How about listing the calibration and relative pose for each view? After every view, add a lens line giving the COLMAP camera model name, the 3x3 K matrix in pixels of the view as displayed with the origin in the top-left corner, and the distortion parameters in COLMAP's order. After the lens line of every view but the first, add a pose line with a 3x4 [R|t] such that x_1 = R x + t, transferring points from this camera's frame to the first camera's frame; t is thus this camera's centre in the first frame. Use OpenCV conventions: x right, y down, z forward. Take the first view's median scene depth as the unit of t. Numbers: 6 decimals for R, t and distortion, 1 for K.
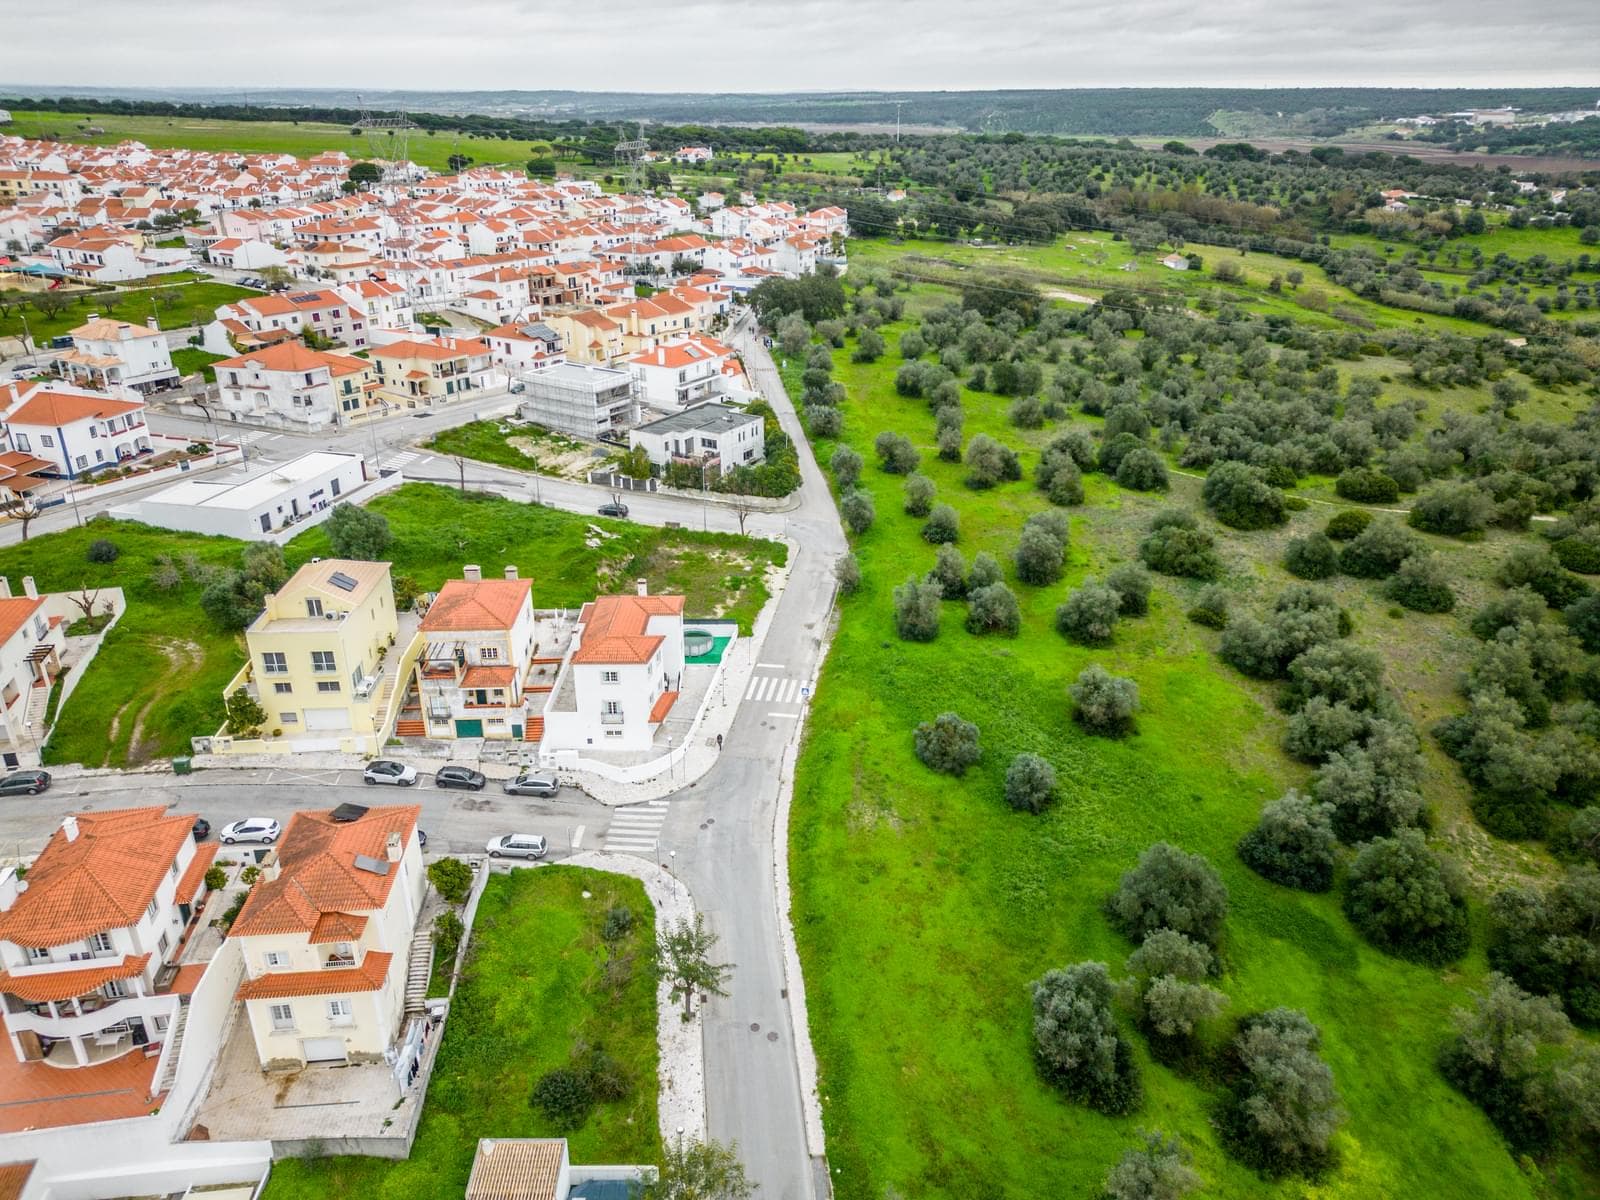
lens RADIAL K [[1116.3, 0, 802.3], [0, 1116.3, 594.9], [0, 0, 1]] dist [0.078769, -0.073384]
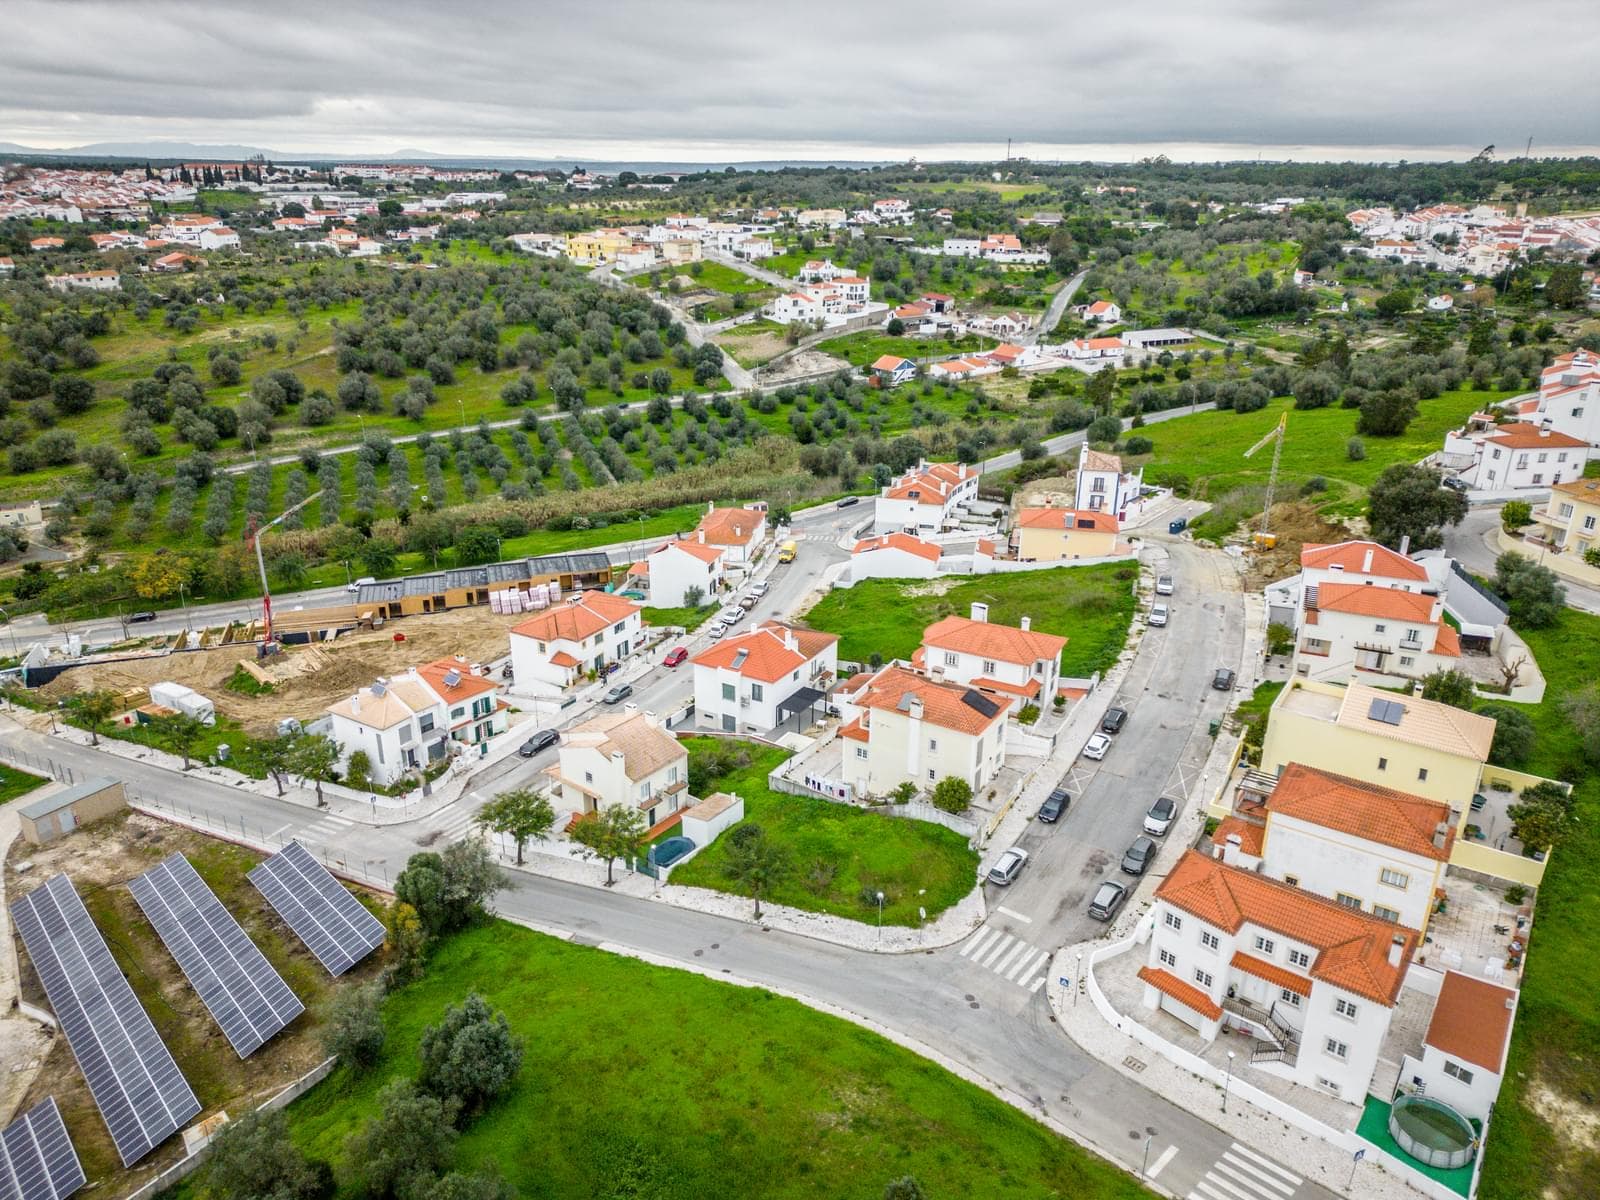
lens RADIAL K [[1116.3, 0, 802.8], [0, 1116.3, 592.4], [0, 0, 1]] dist [0.078769, -0.073384]
pose [[-0.607006, 0.276600, -0.745007, 0.543377], [-0.329440, 0.765543, 0.552642, -0.461424], [0.723196, 0.580892, -0.373566, 1.049479]]
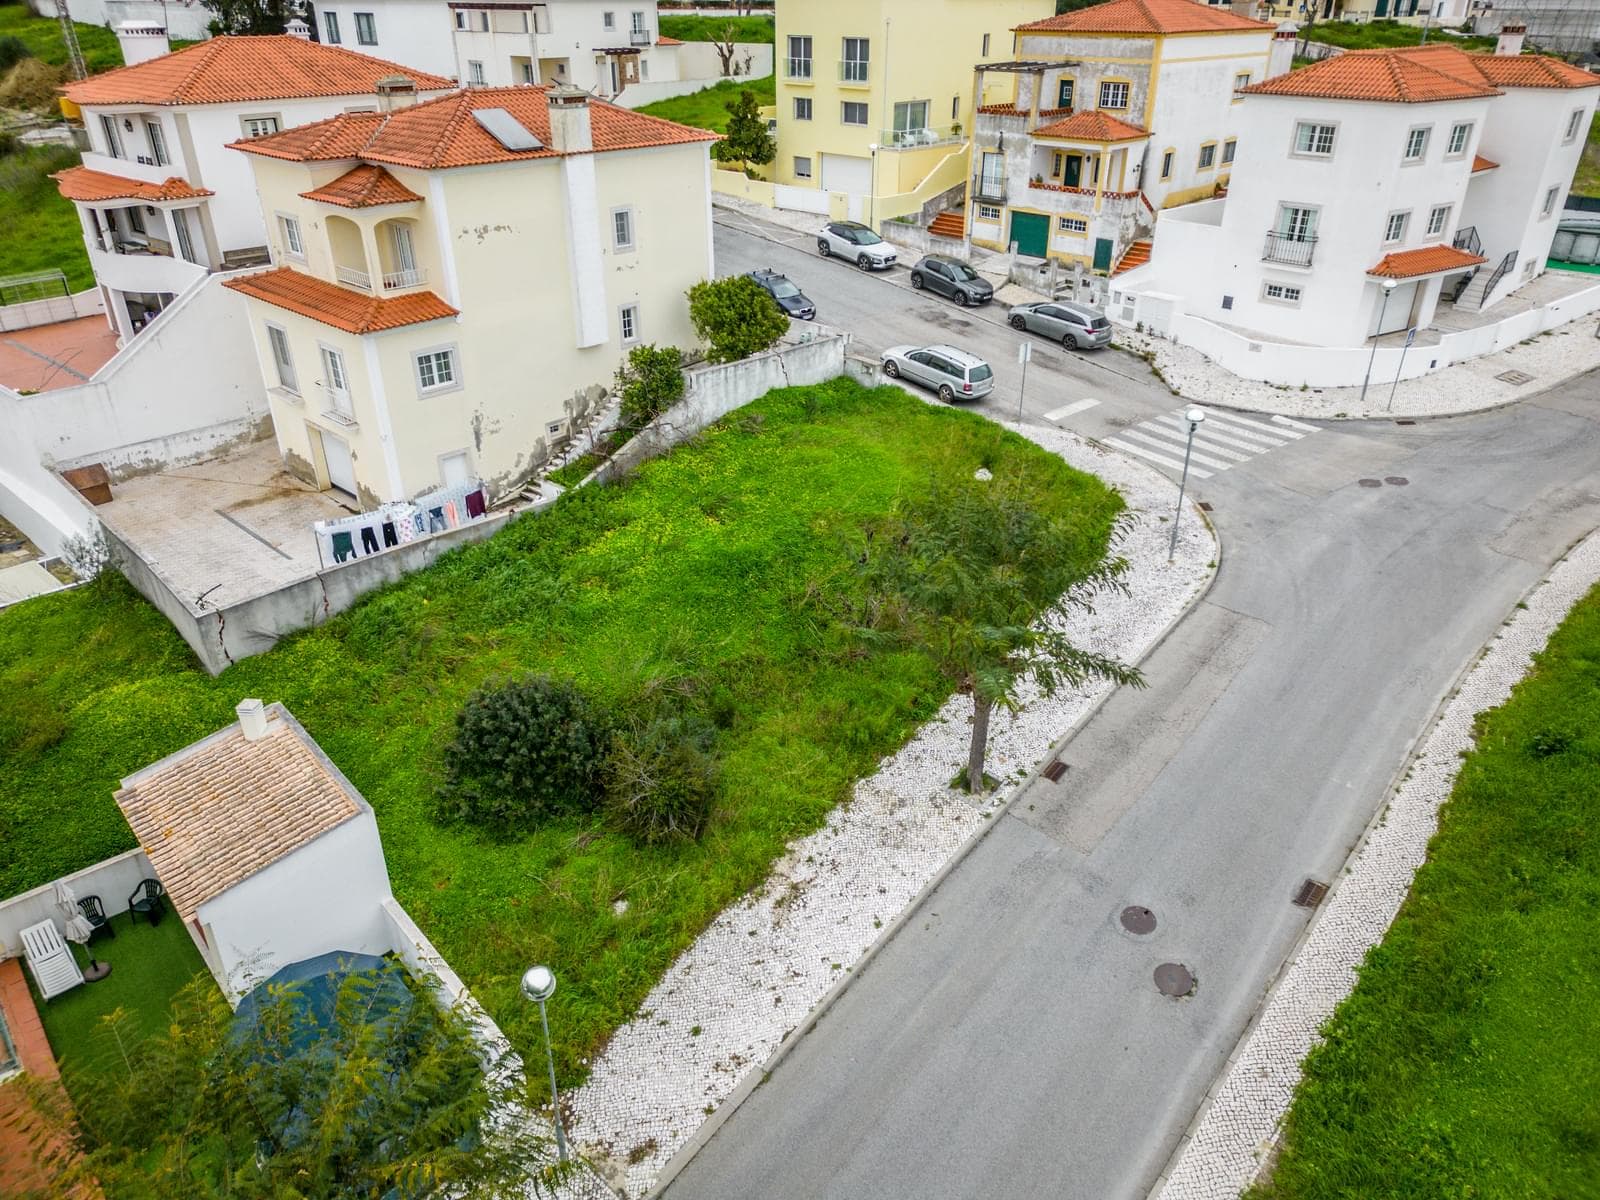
lens RADIAL K [[1116.3, 0, 805.6], [0, 1116.3, 603.0], [0, 0, 1]] dist [0.078769, -0.073384]
pose [[0.667851, 0.351355, -0.656144, 0.049474], [-0.299560, 0.933899, 0.195183, 0.227207], [0.681351, 0.066201, 0.728957, 0.595765]]
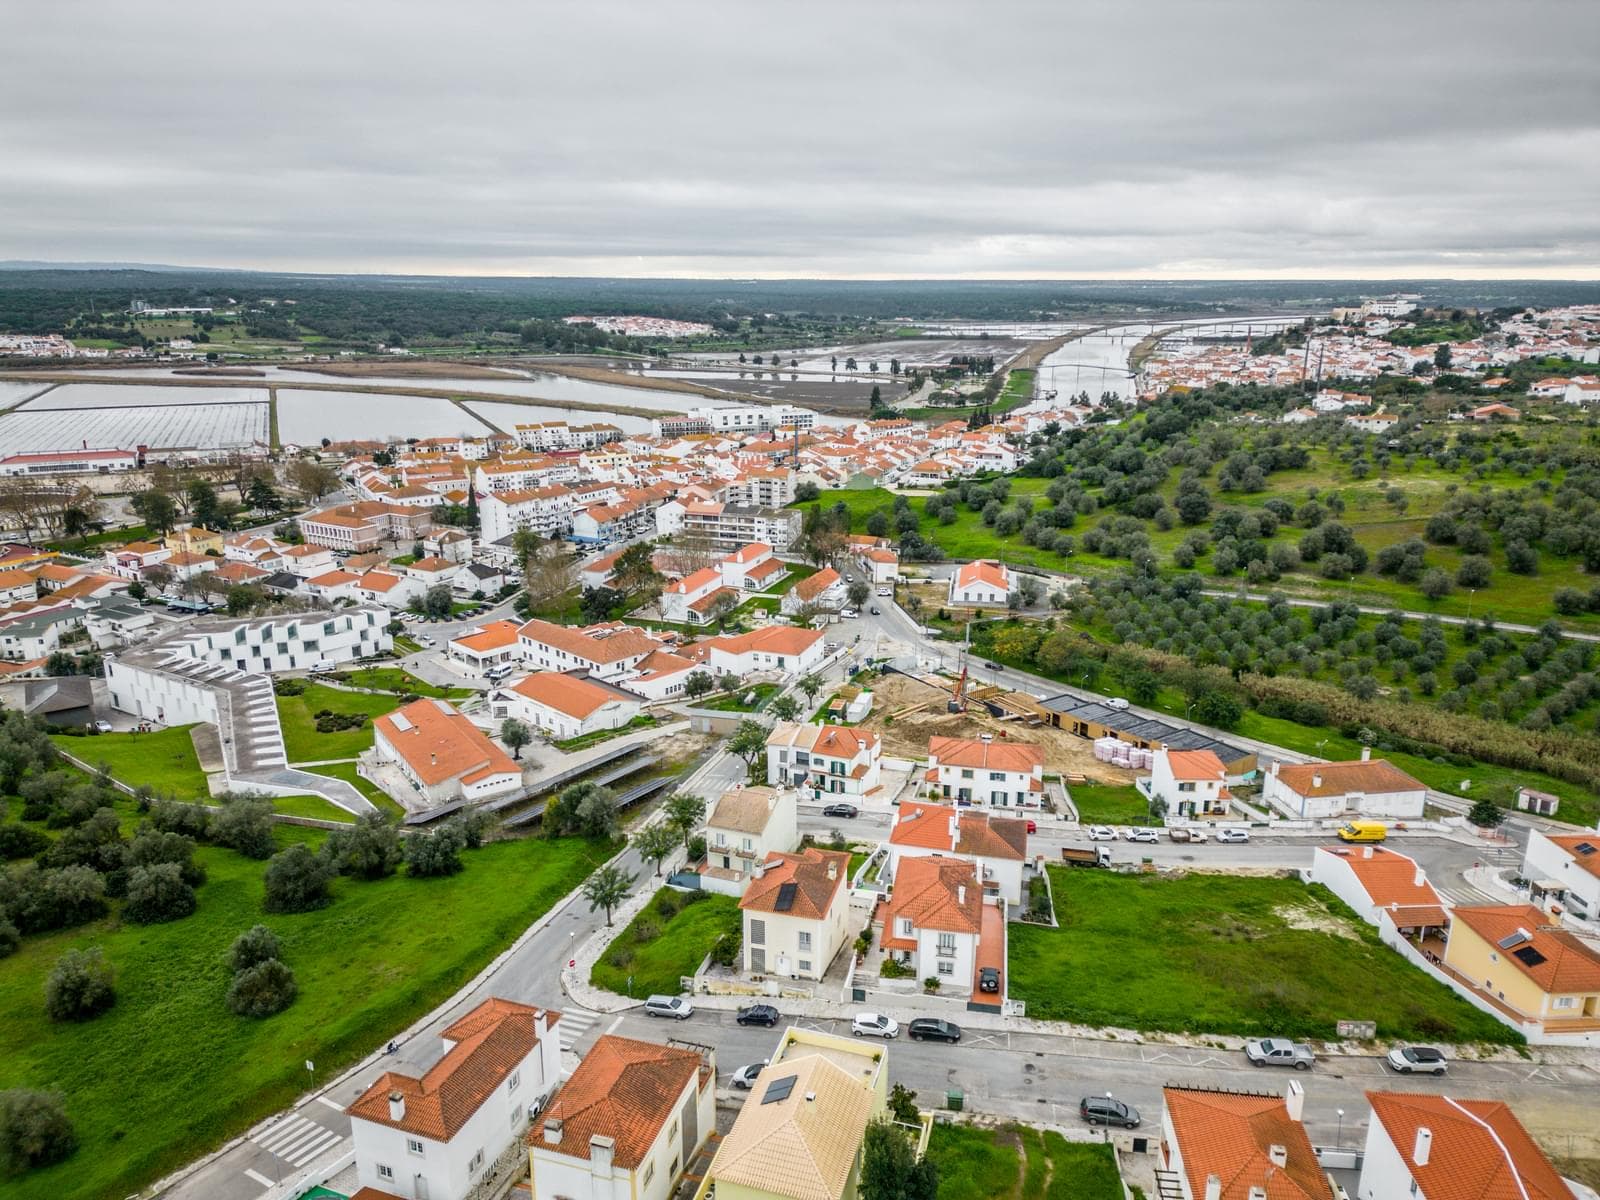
lens RADIAL K [[1116.3, 0, 800.8], [0, 1116.3, 603.5], [0, 0, 1]] dist [0.078769, -0.073384]
pose [[-0.938776, -0.099434, 0.329867, -0.696474], [0.135051, 0.774618, 0.617841, -0.780703], [-0.316956, 0.624563, -0.713765, 1.461310]]
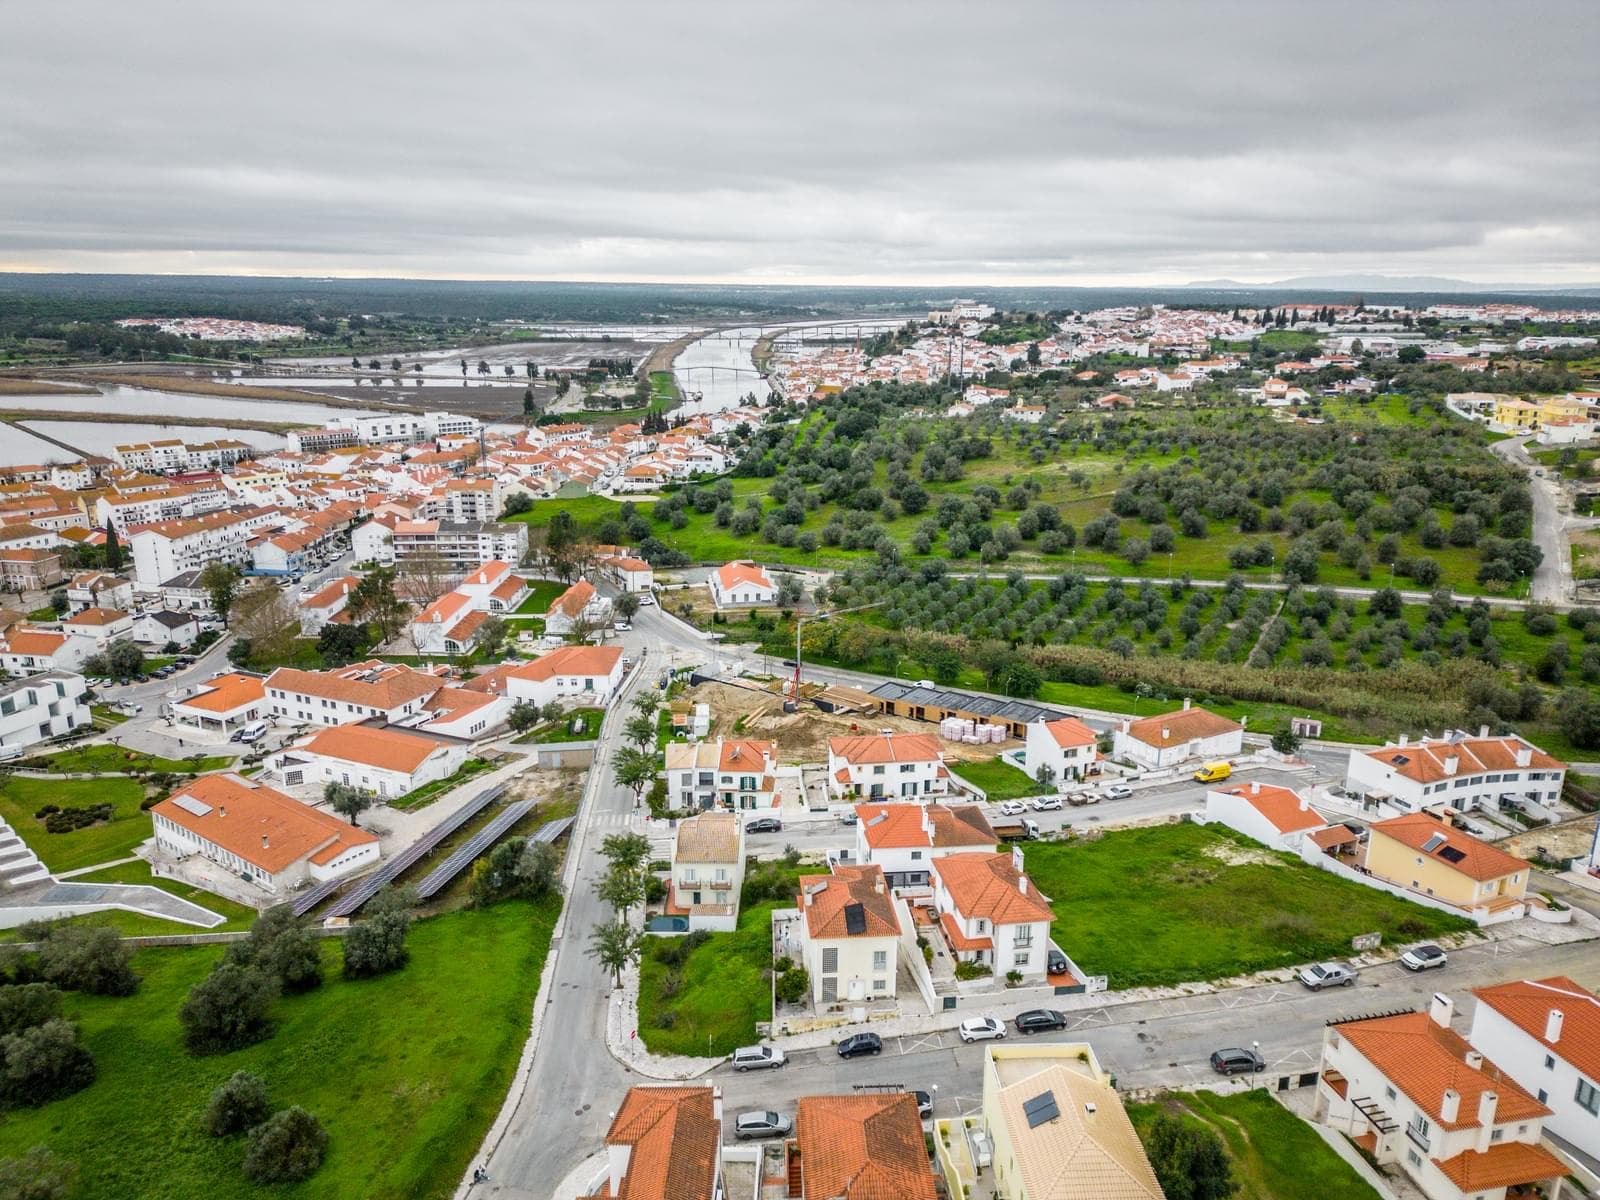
lens RADIAL K [[1116.3, 0, 801.6], [0, 1116.3, 601.7], [0, 0, 1]] dist [0.078769, -0.073384]
pose [[-0.999952, -0.009045, 0.003725, -0.281153], [-0.004596, 0.770551, 0.637361, -0.794473], [-0.008635, 0.637314, -0.770556, 1.493856]]
